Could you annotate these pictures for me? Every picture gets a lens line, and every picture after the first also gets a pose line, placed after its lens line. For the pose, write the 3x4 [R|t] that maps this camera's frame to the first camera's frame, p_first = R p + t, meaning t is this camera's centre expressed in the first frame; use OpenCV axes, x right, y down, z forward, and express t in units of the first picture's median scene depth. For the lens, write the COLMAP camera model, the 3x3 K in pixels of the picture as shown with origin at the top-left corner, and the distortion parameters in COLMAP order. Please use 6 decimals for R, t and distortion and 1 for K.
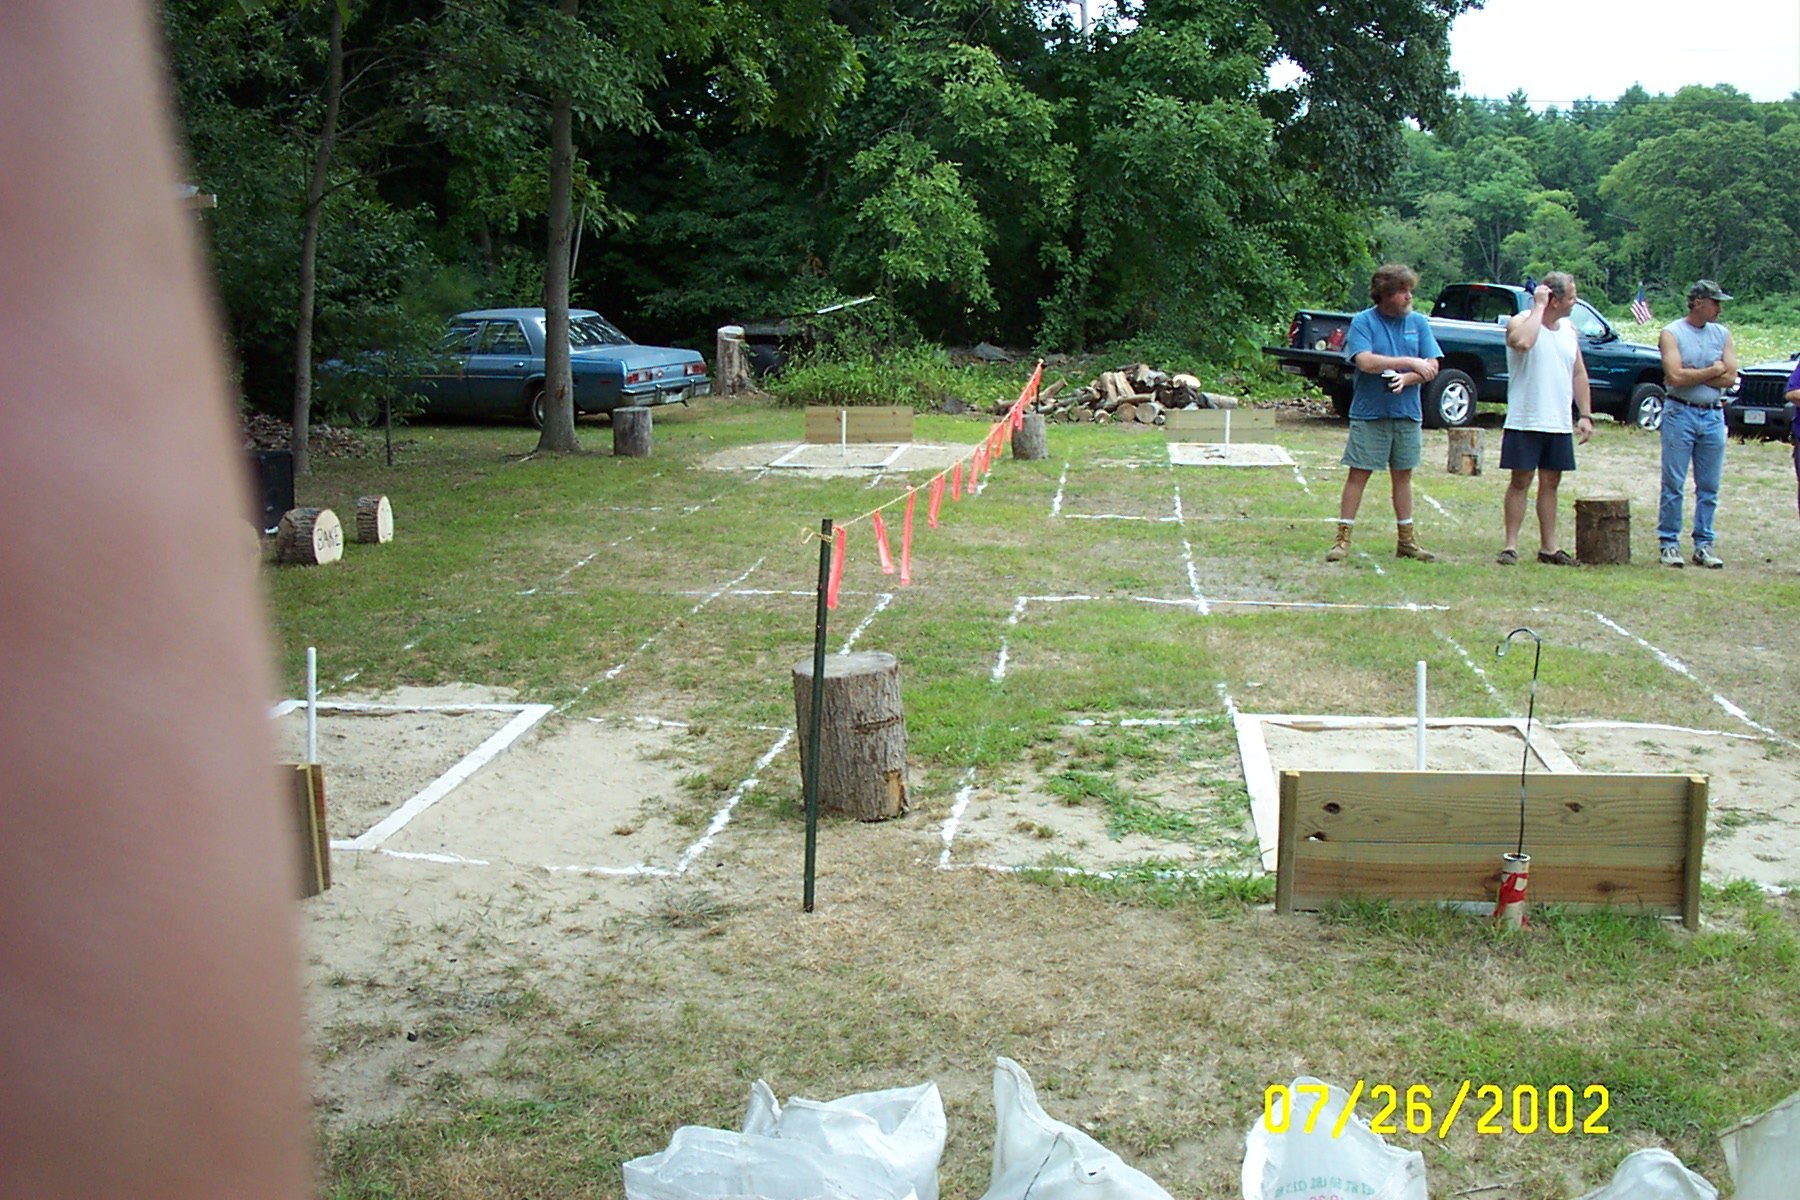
lens RADIAL K [[1984.8, 0, 900.0], [0, 1984.8, 600.0], [0, 0, 1]] dist [-0.162660, -0.007201]
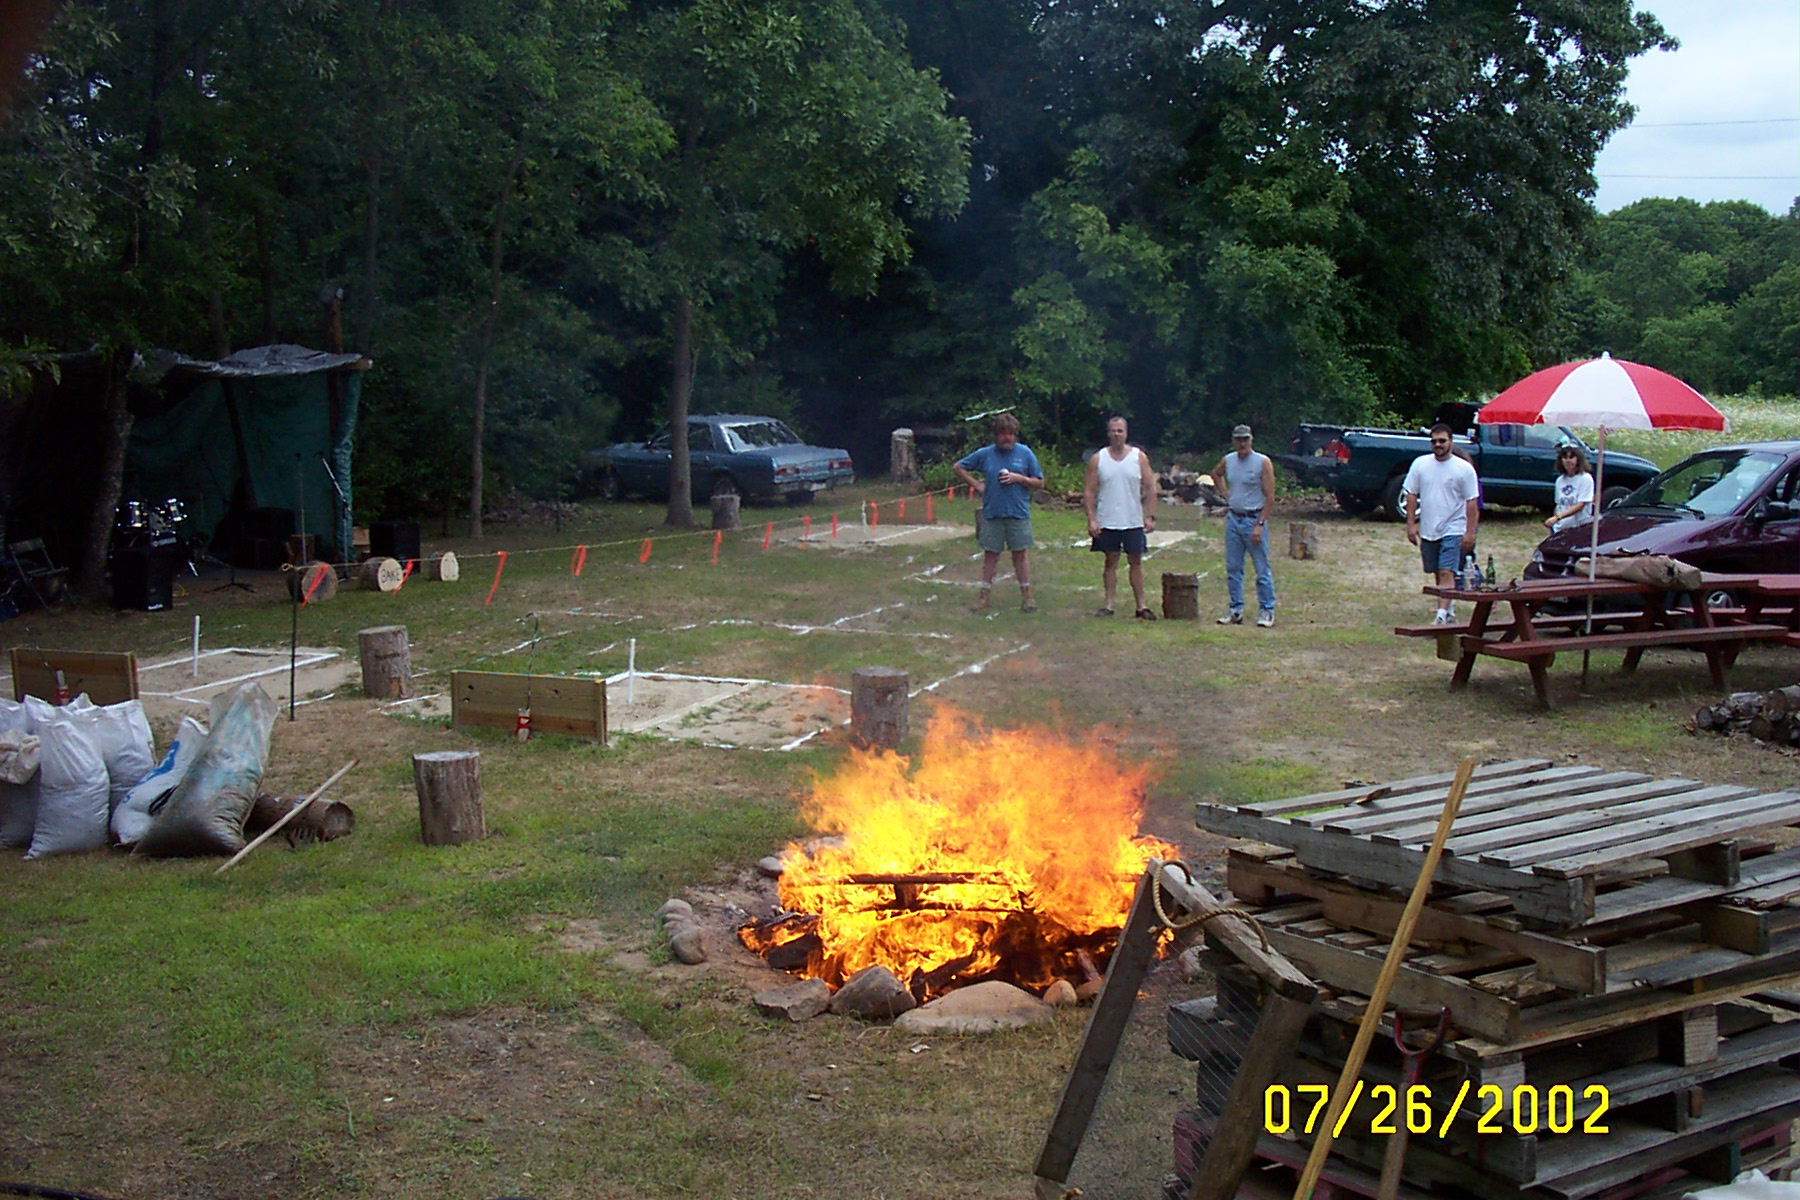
lens RADIAL K [[1984.8, 0, 900.0], [0, 1984.8, 600.0], [0, 0, 1]] dist [-0.162660, -0.007201]
pose [[0.962315, 0.031499, -0.270107, 0.290589], [-0.041278, 0.998679, -0.030599, 0.011156], [0.268786, 0.040595, 0.962344, -0.246309]]
